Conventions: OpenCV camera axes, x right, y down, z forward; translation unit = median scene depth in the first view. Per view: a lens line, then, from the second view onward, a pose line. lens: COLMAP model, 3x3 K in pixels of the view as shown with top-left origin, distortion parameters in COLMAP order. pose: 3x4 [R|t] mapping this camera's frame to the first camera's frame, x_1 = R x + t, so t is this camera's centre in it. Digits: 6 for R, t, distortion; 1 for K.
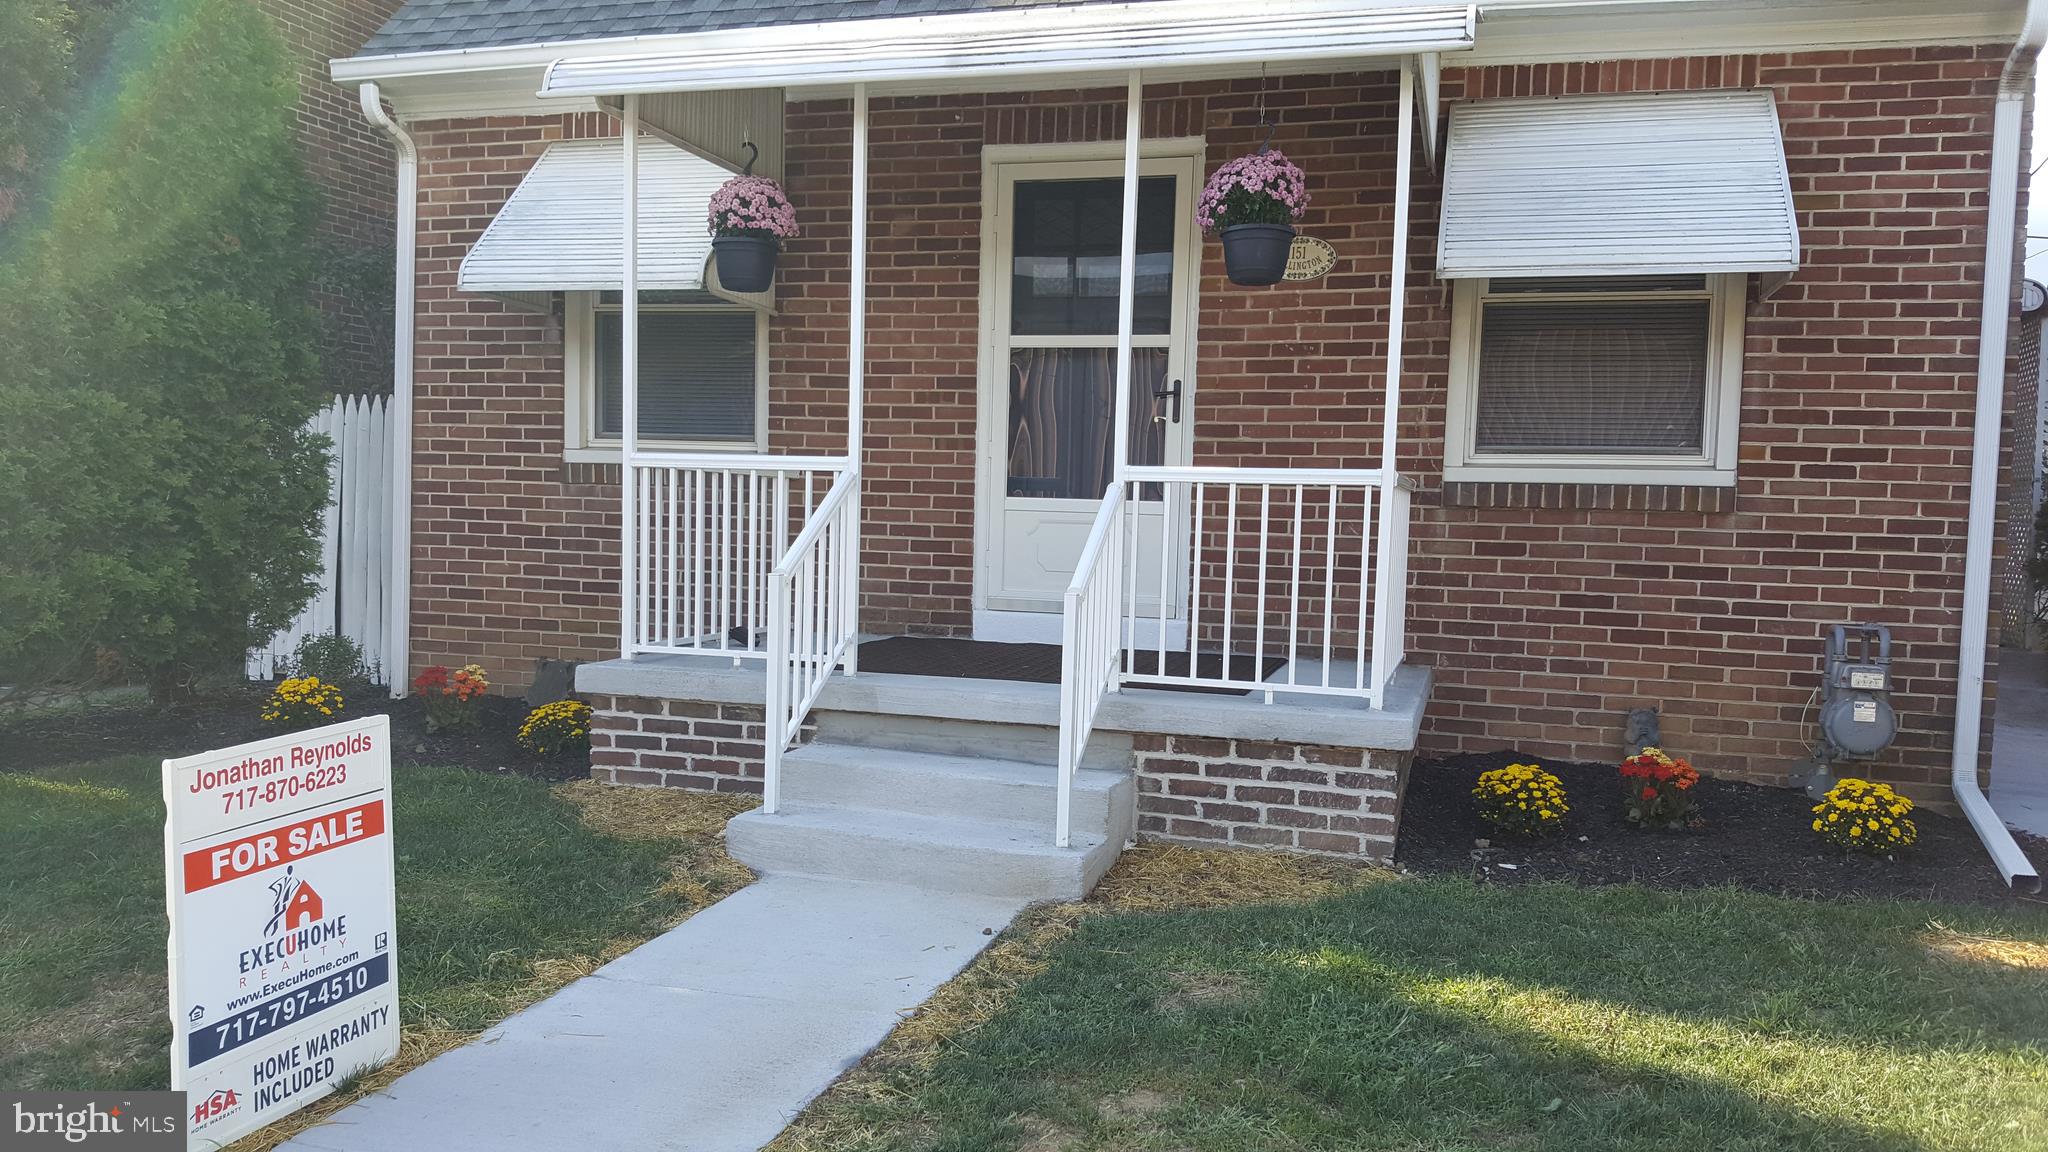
lens RADIAL K [[1530.7, 0, 1046.7], [0, 1530.7, 581.2], [0, 0, 1]] dist [0.042753, -0.114024]
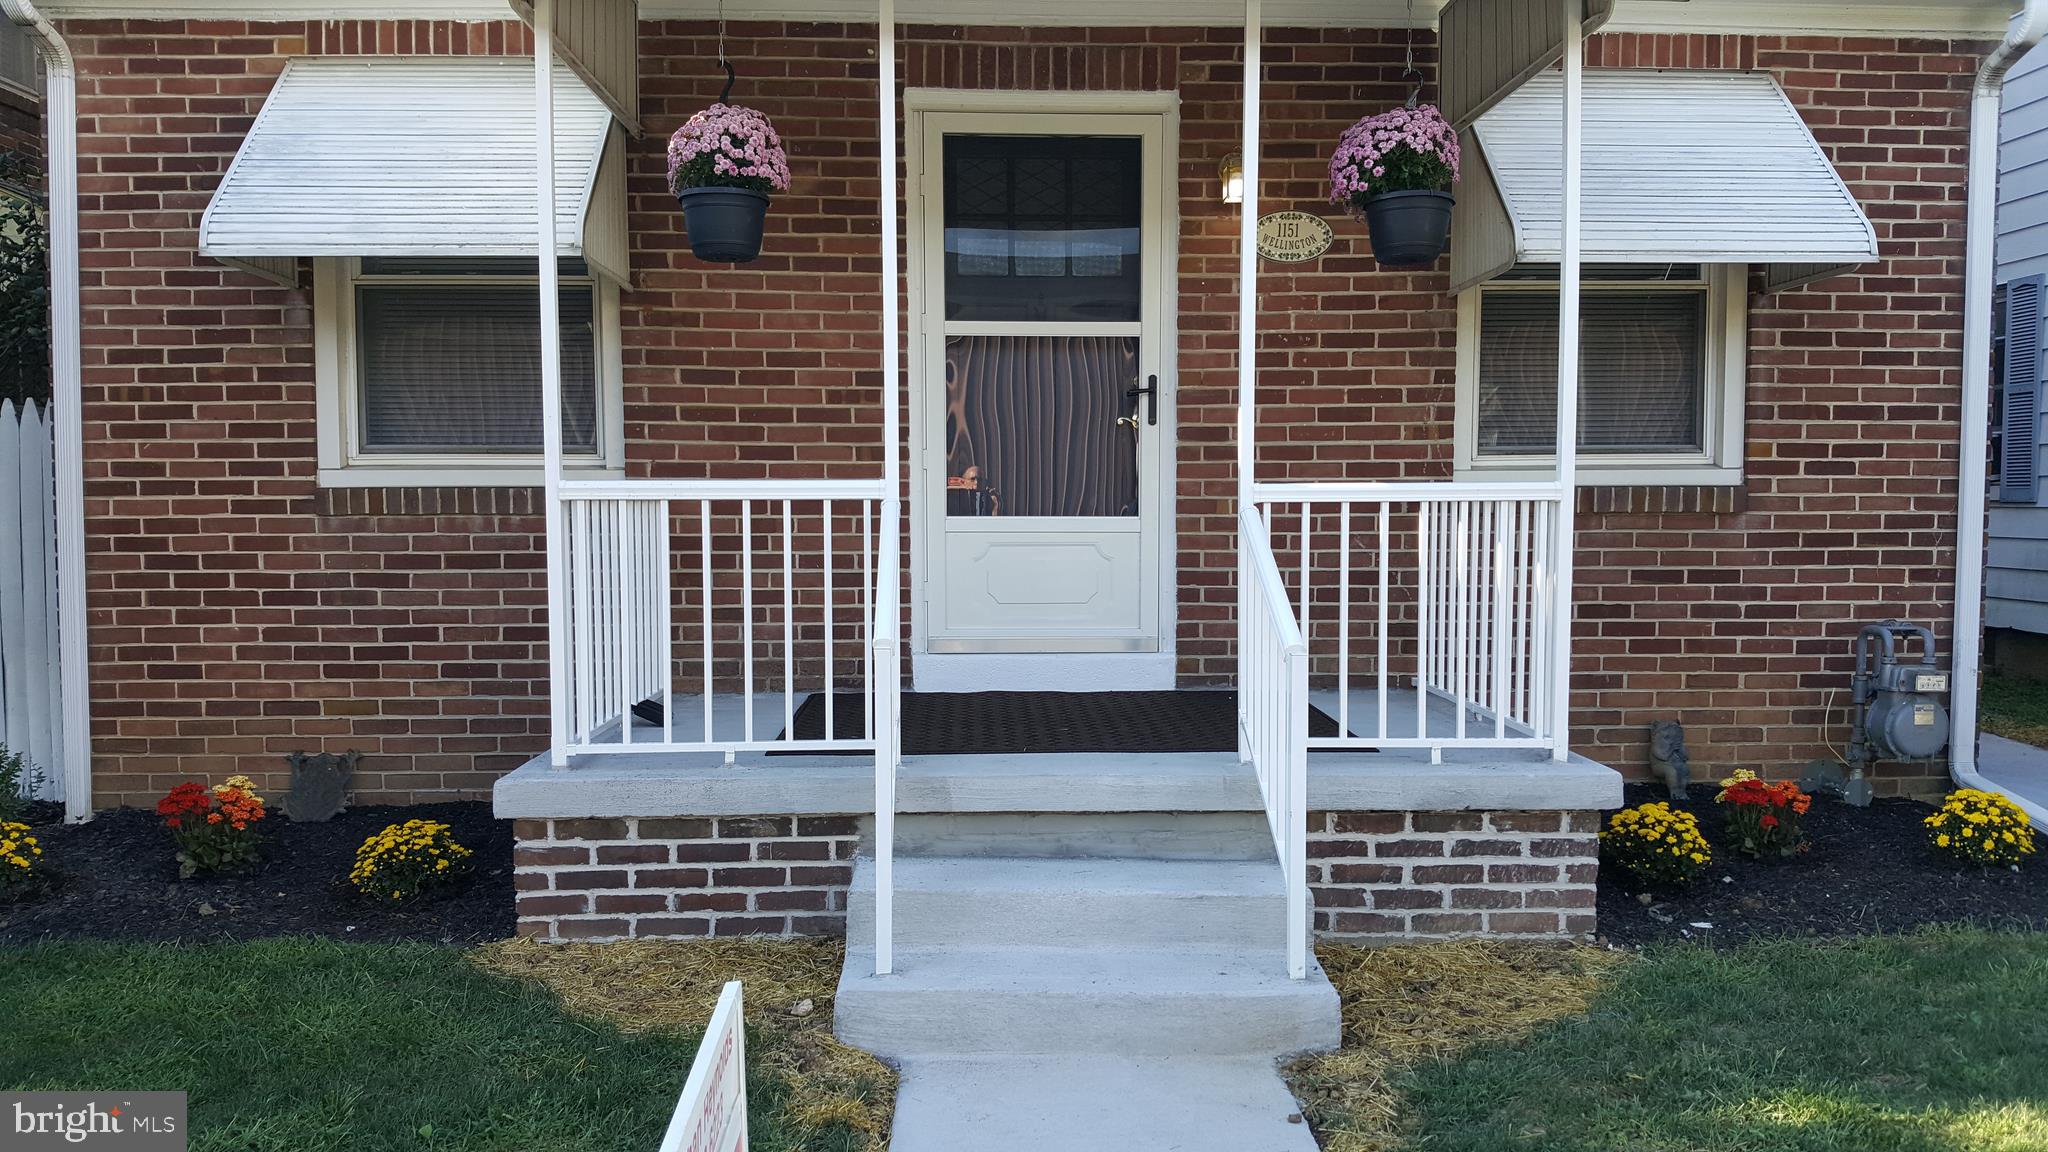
lens RADIAL K [[1530.7, 0, 1080.1], [0, 1530.7, 571.9], [0, 0, 1]] dist [0.042753, -0.114024]
pose [[0.946036, -0.044790, 0.320950, -0.257762], [0.043231, 0.998993, 0.011984, -0.036871], [-0.321164, 0.002537, 0.947020, 0.222680]]
